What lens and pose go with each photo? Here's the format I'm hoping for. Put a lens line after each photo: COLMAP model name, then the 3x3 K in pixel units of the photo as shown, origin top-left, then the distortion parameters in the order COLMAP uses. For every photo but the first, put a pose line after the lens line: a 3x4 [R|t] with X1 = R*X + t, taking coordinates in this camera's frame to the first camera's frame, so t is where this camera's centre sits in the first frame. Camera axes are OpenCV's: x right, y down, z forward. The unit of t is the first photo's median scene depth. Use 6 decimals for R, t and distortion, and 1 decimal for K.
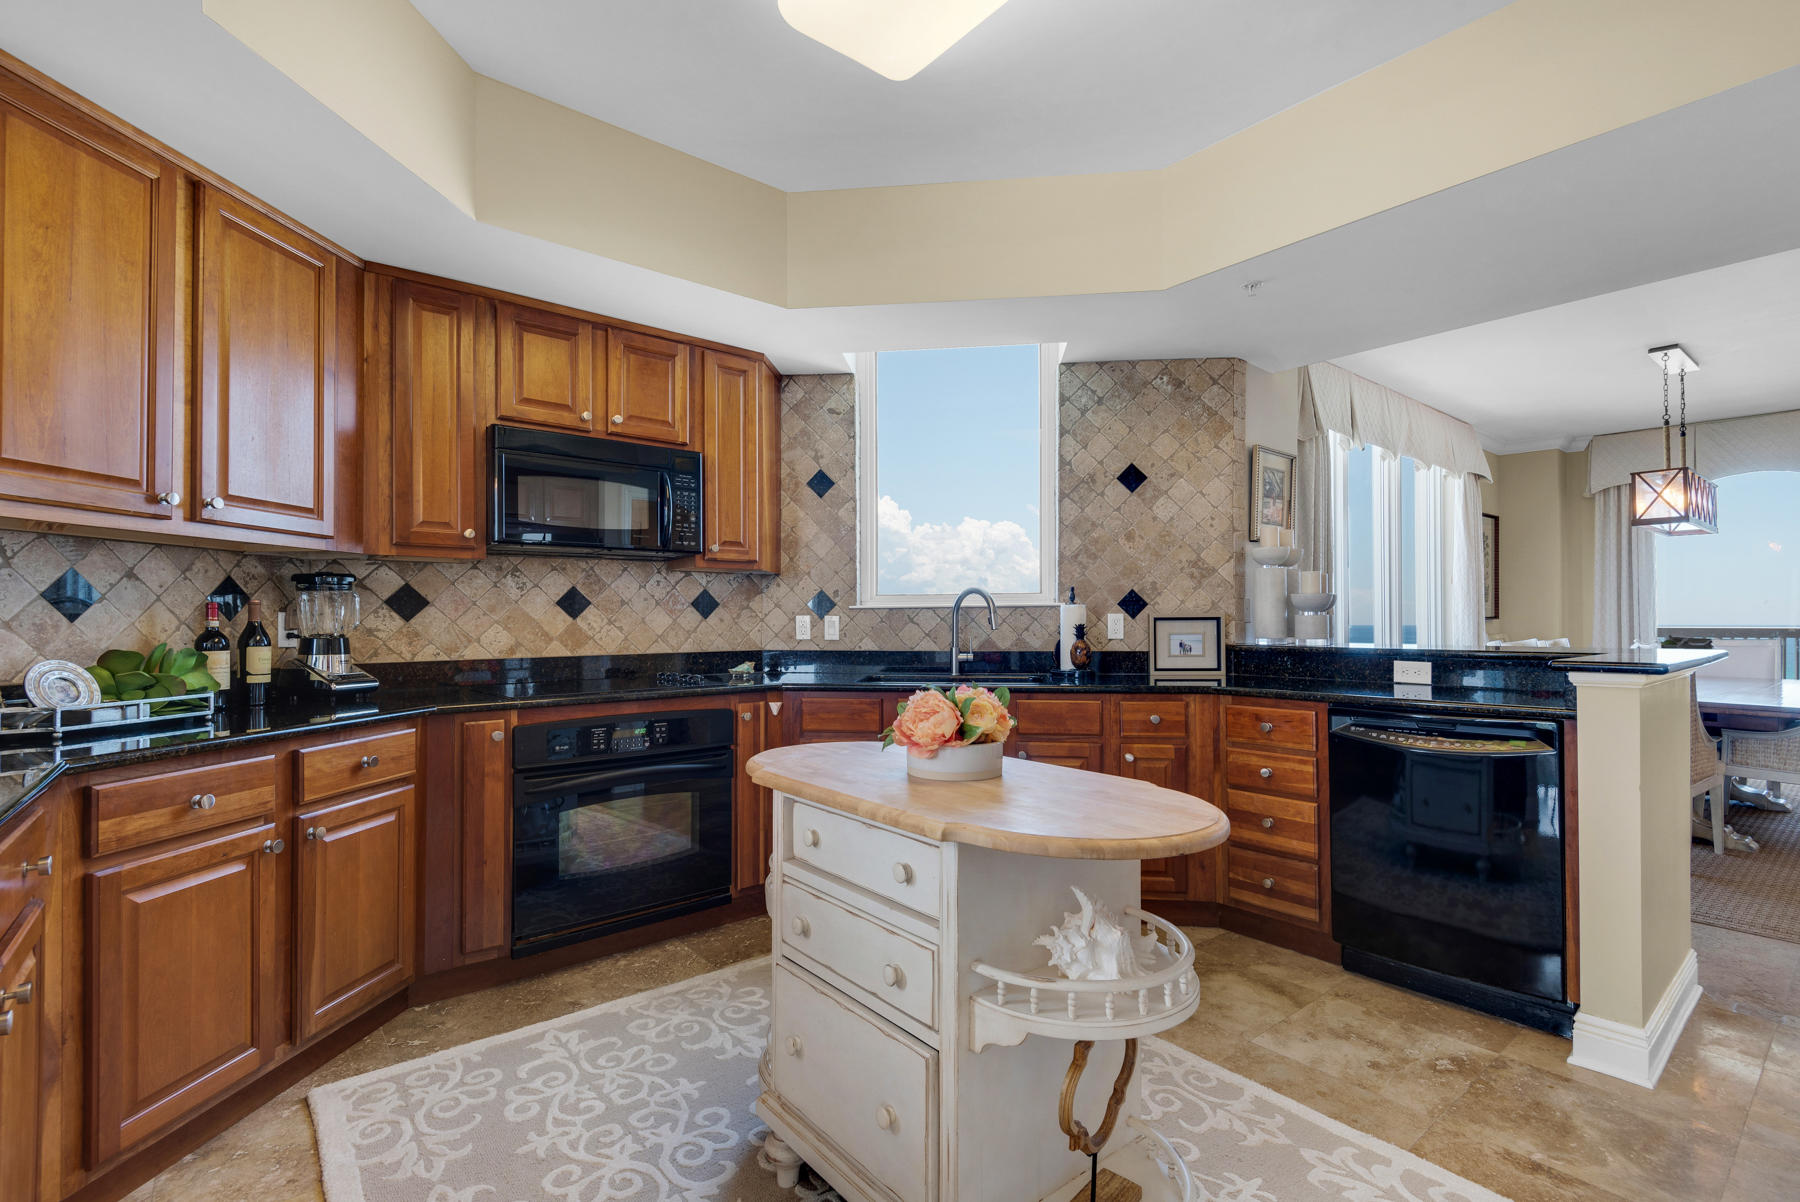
lens RADIAL K [[818.2, 0, 908.6], [0, 818.2, 614.0], [0, 0, 1]] dist [0.012762, -0.010099]
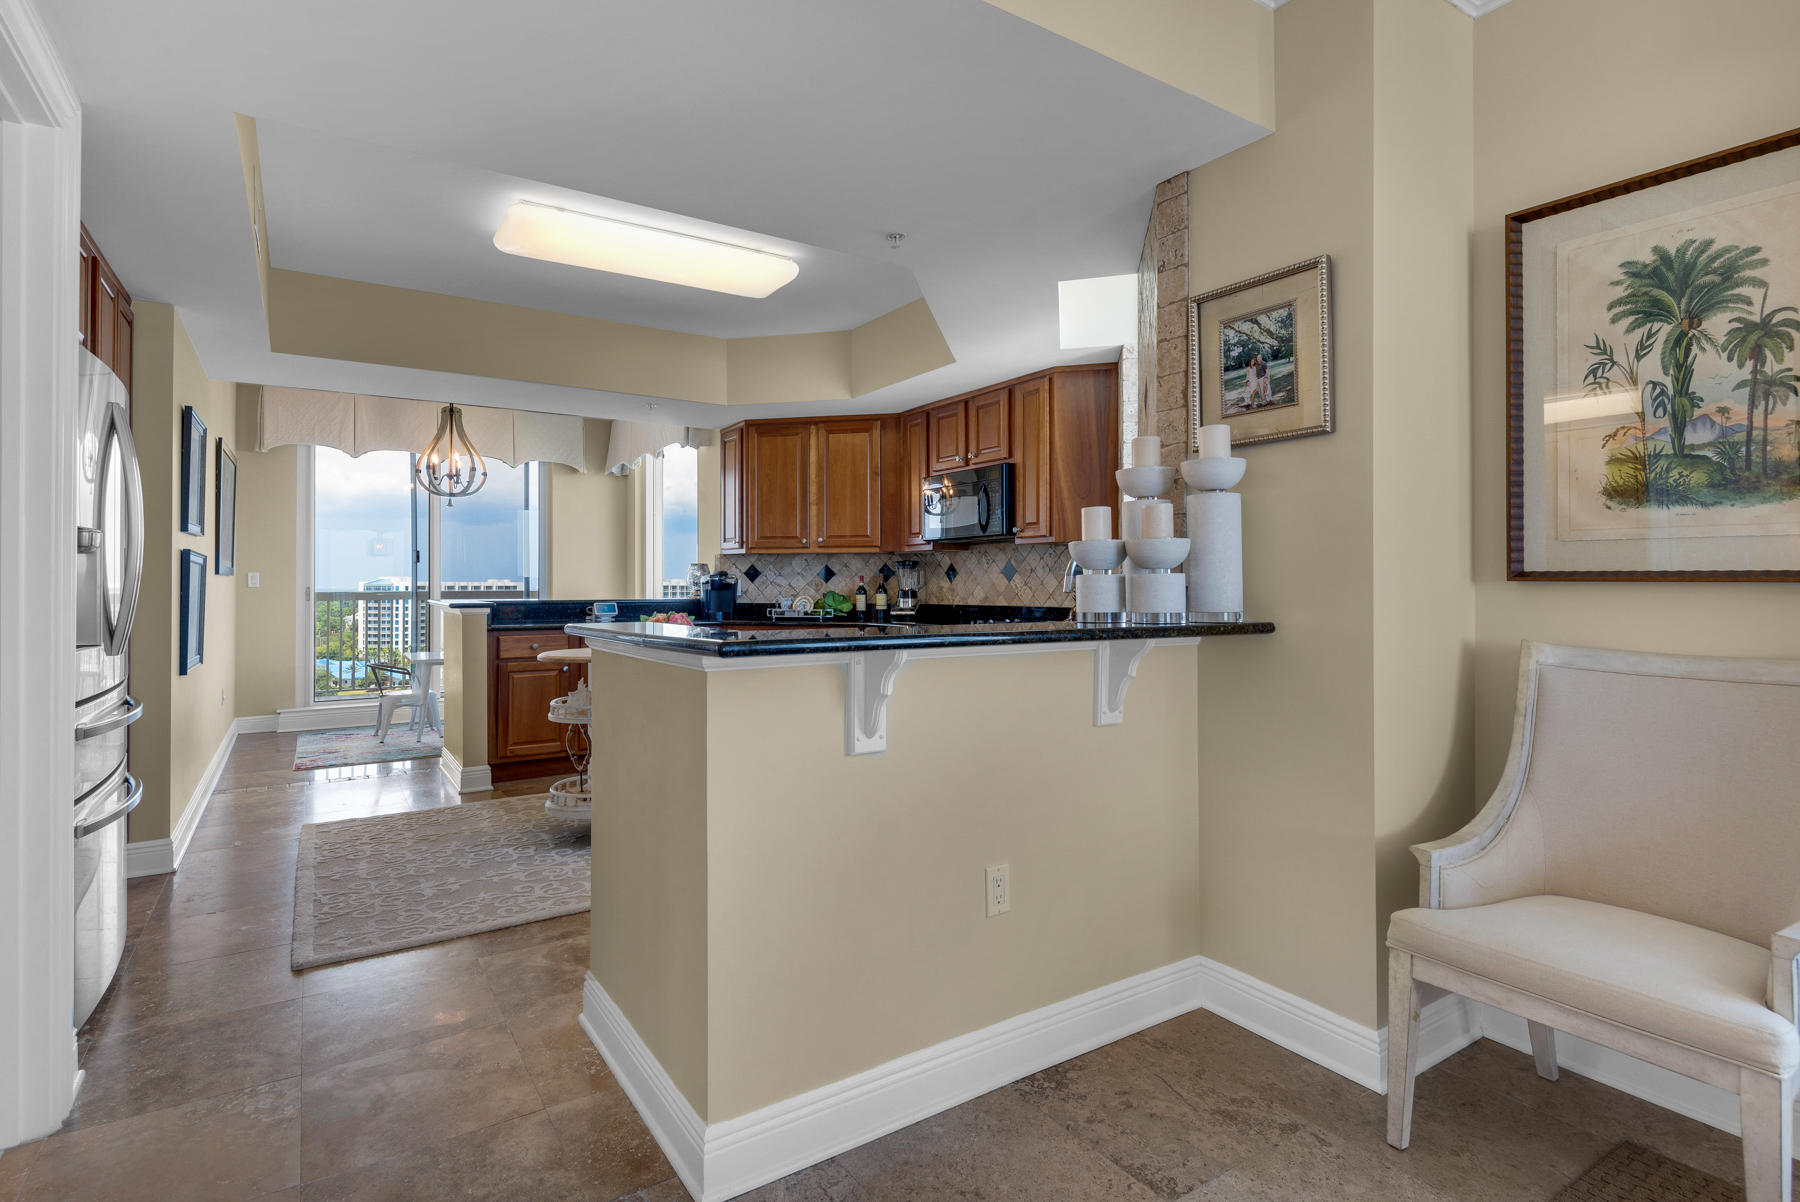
lens RADIAL K [[860.8, 0, 849.2], [0, 860.8, 575.8], [0, 0, 1]] dist [0.017365, 0.000012]
pose [[-0.152793, -0.006367, -0.988238, 1.210660], [0.010709, 0.999910, -0.008098, 0.005074], [0.988200, -0.011820, -0.152711, 0.940079]]
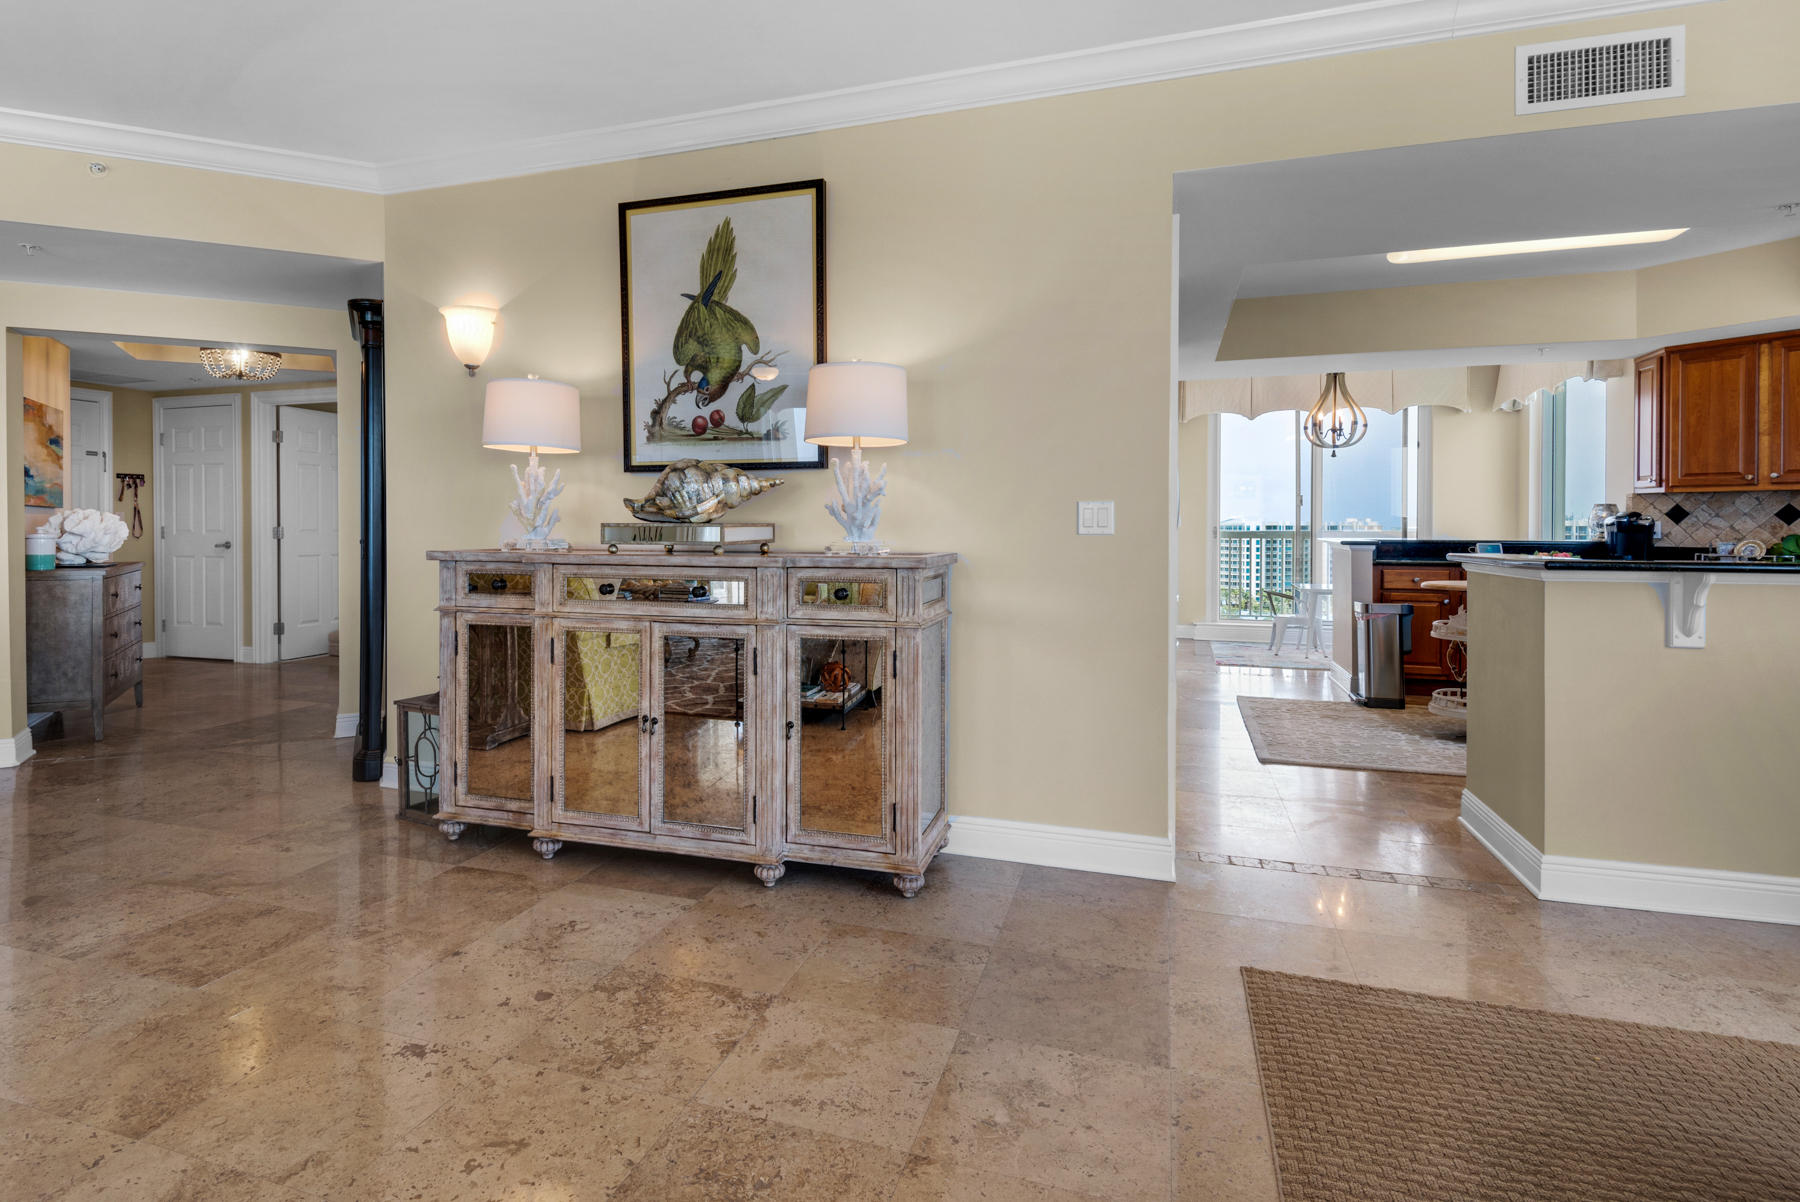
lens RADIAL K [[944.4, 0, 841.4], [0, 944.4, 534.2], [0, 0, 1]] dist [-0.003095, -0.004652]
pose [[-0.862855, 0.008052, -0.505387, 1.750424], [0.006683, 0.999967, 0.004523, 0.002721], [0.505407, 0.000525, -0.862881, 1.212058]]
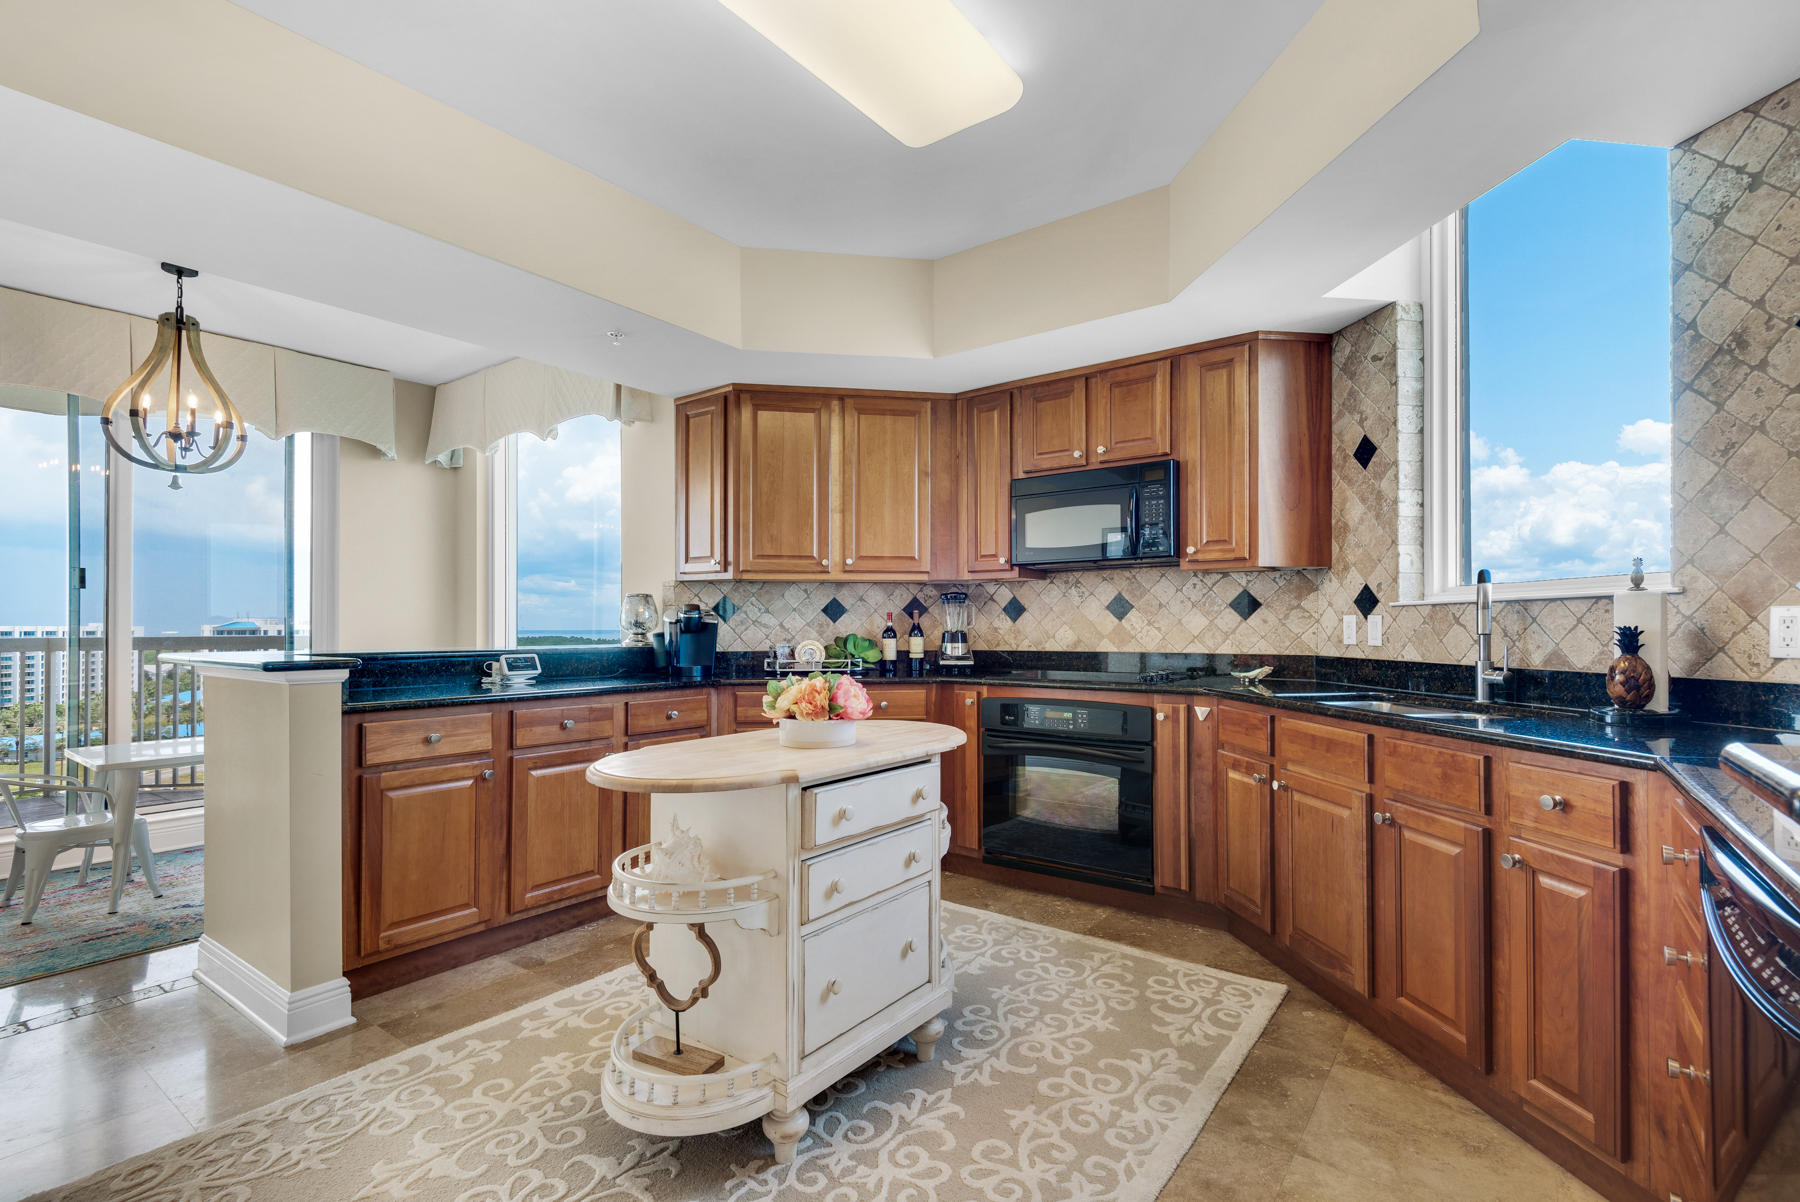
lens RADIAL K [[818.2, 0, 888.9], [0, 818.2, 613.8], [0, 0, 1]] dist [0.012762, -0.010099]
pose [[0.224583, -0.010749, -0.974396, 0.652259], [0.009282, 0.999917, -0.008892, 0.003669], [0.974411, -0.007047, 0.224665, 0.405228]]
